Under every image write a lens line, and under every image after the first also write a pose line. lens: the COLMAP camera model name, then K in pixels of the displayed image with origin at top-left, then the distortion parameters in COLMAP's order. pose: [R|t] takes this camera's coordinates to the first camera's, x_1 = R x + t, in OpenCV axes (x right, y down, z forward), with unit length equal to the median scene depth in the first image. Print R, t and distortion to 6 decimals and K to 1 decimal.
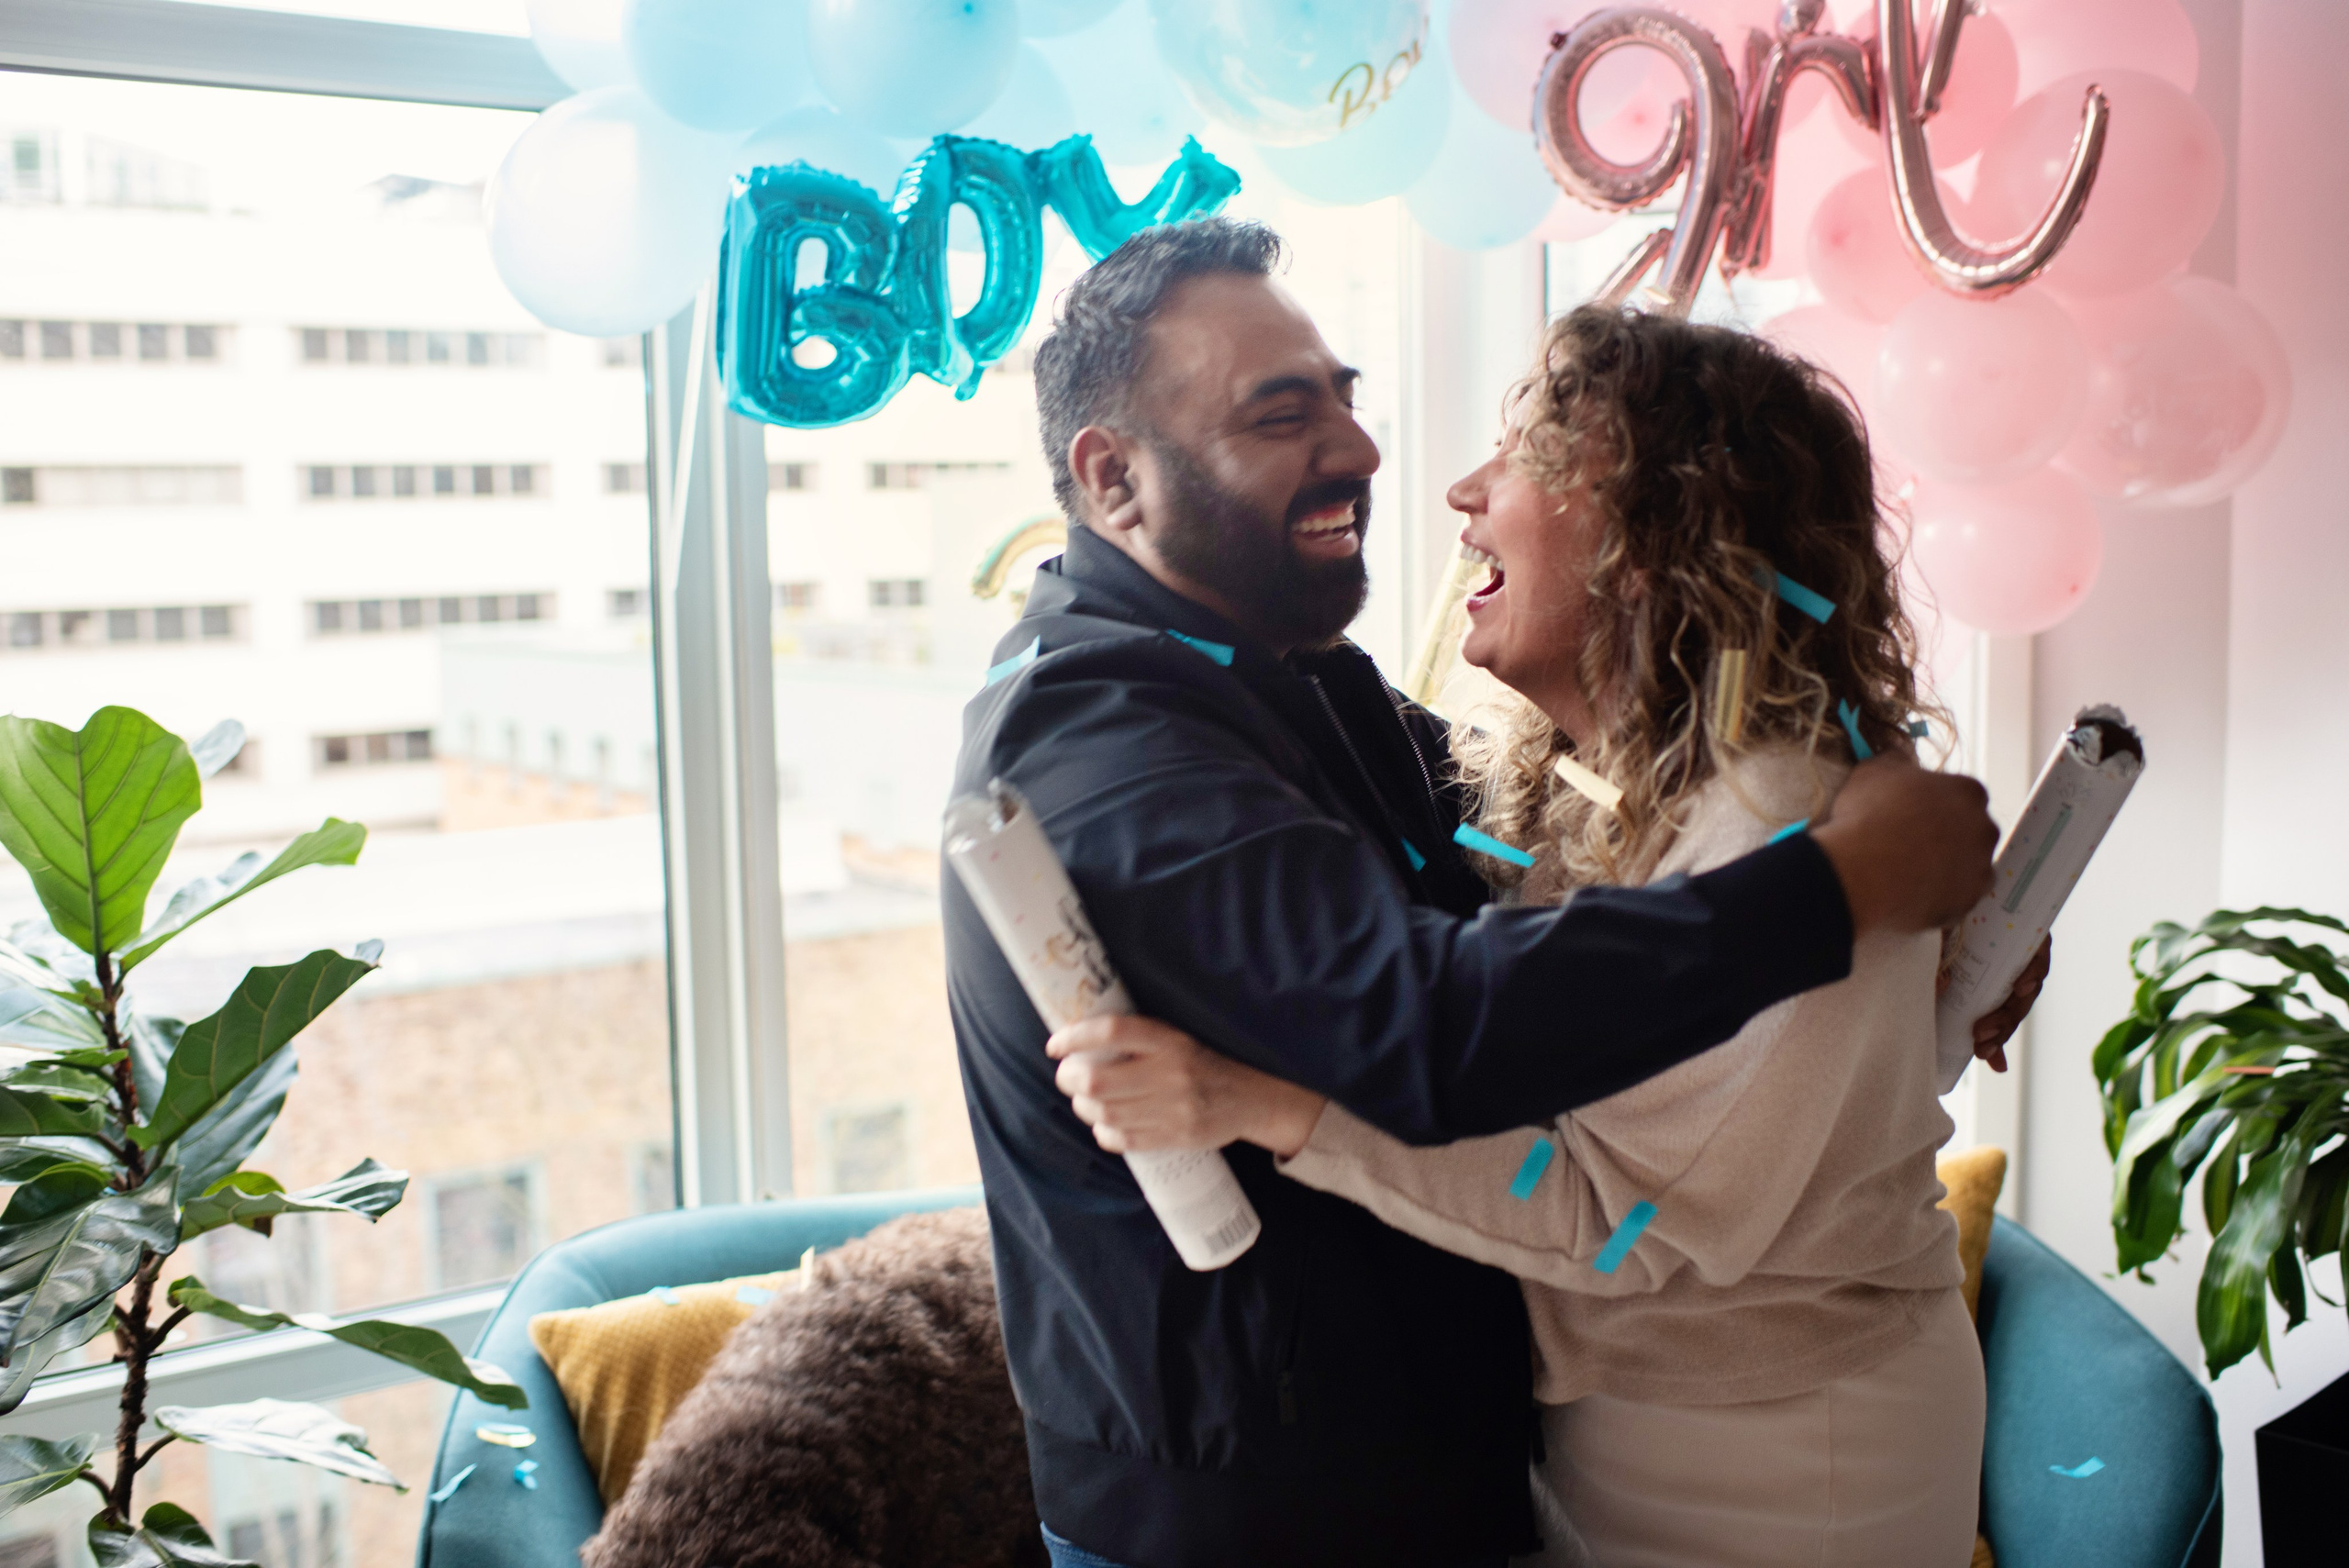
lens RADIAL K [[2396.3, 0, 1174.5], [0, 2396.3, 784.0], [0, 0, 1]] dist [-0.097689, 0.083619]
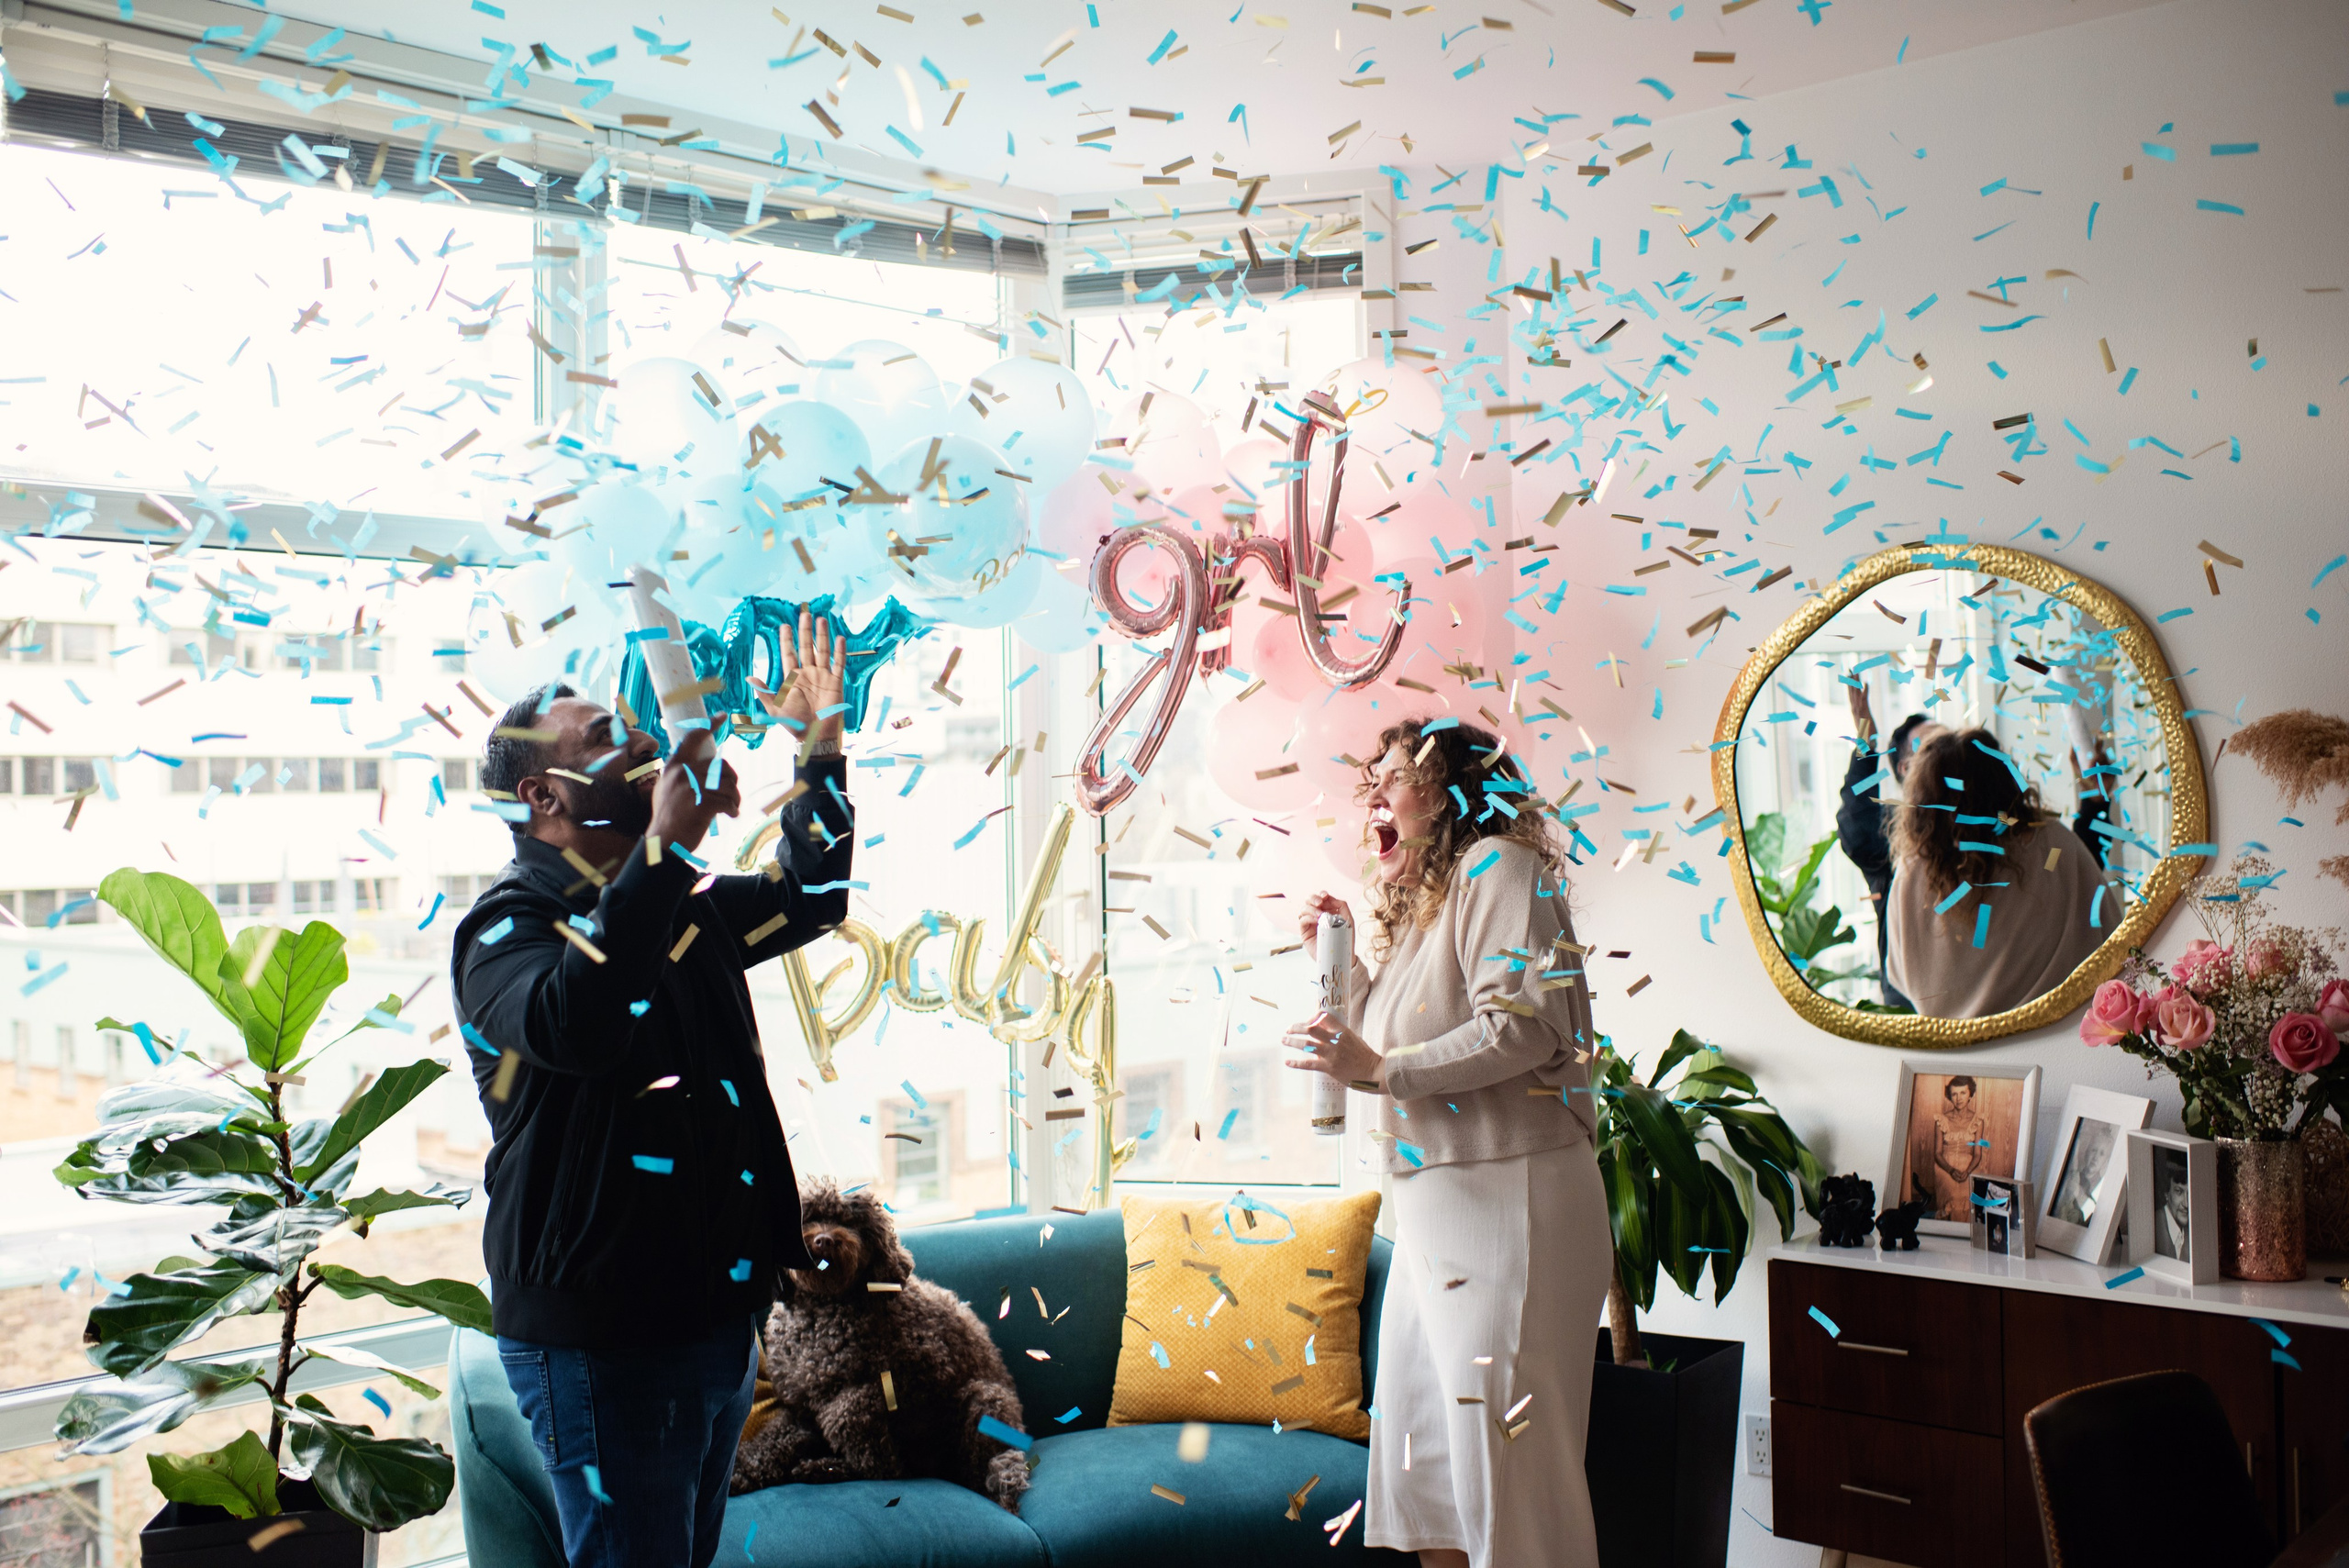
lens RADIAL K [[2424.3, 0, 1213.2], [0, 2424.3, 747.0], [0, 0, 1]] dist [-0.142365, 0.162124]
pose [[0.981293, 0.003450, 0.192488, -0.103737], [0.023335, 0.990336, -0.136710, 0.080751], [-0.191100, 0.138645, 0.971730, -0.739373]]
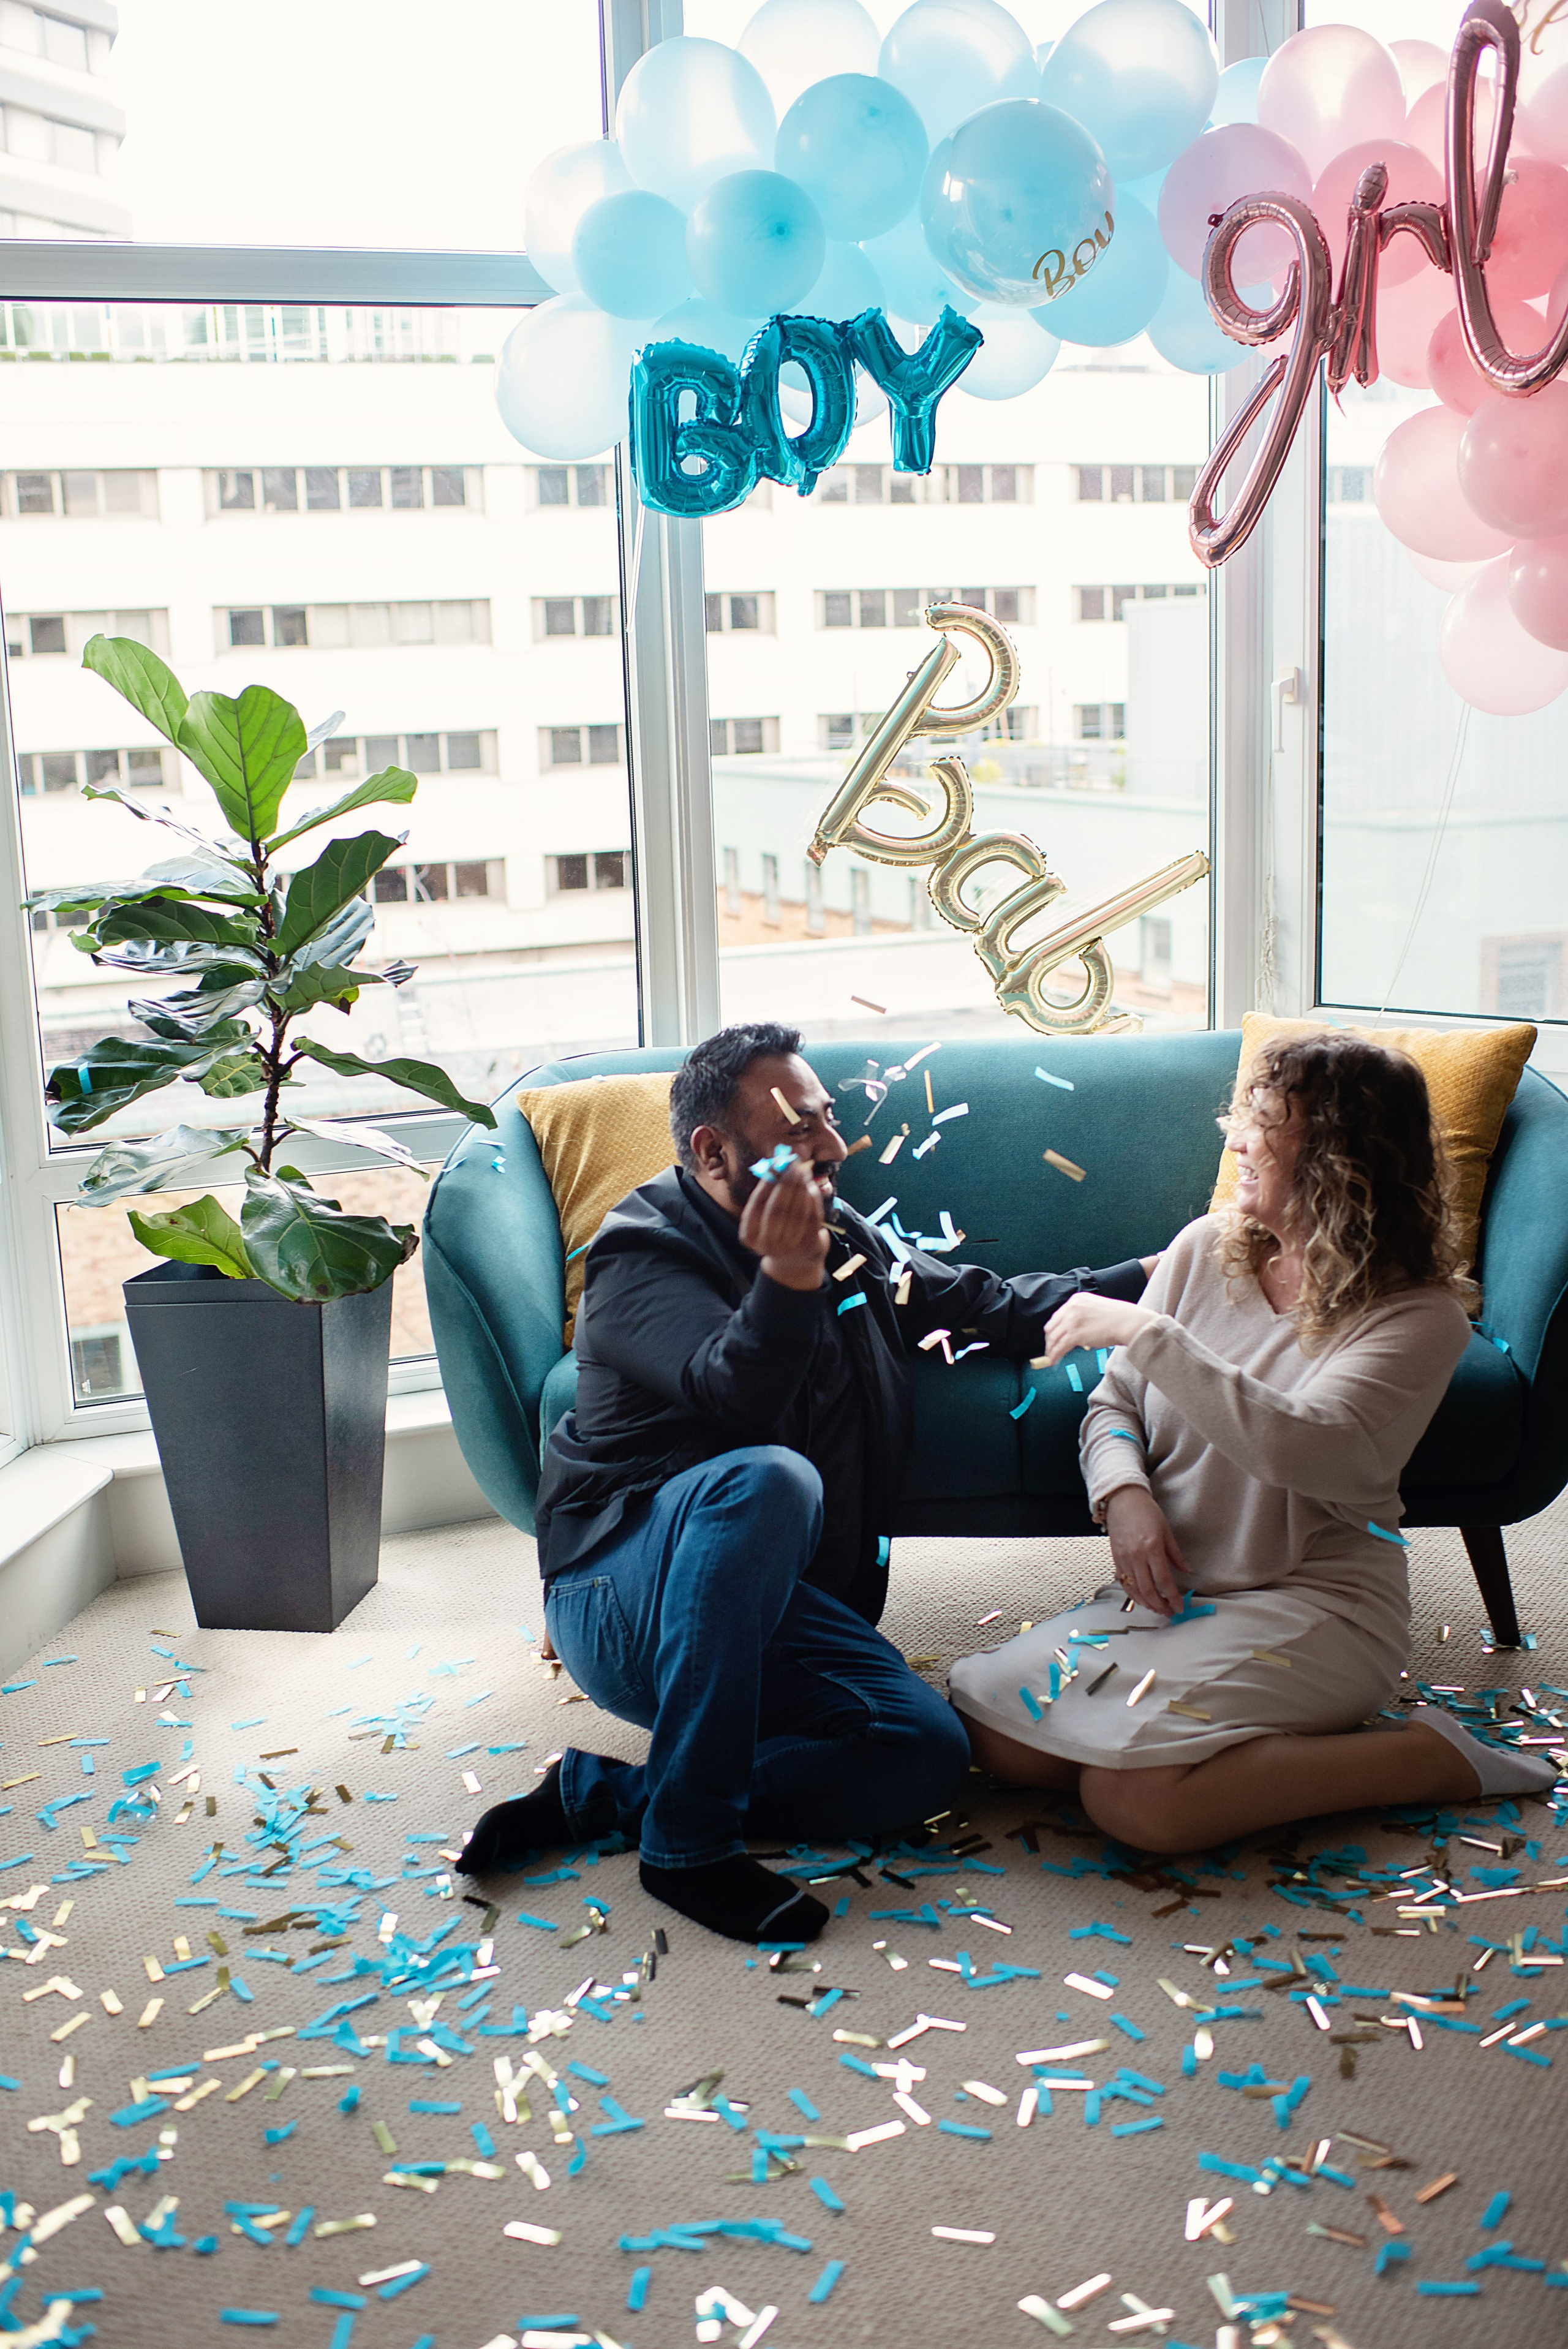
lens RADIAL K [[2396.3, 0, 760.2], [0, 2396.3, 1181.8], [0, 0, 1]] dist [-0.097689, 0.083619]
pose [[0.964541, 0.039865, -0.260904, 0.305695], [-0.011646, 0.993993, 0.108824, 0.109425], [0.263675, -0.101926, 0.959211, -0.496732]]
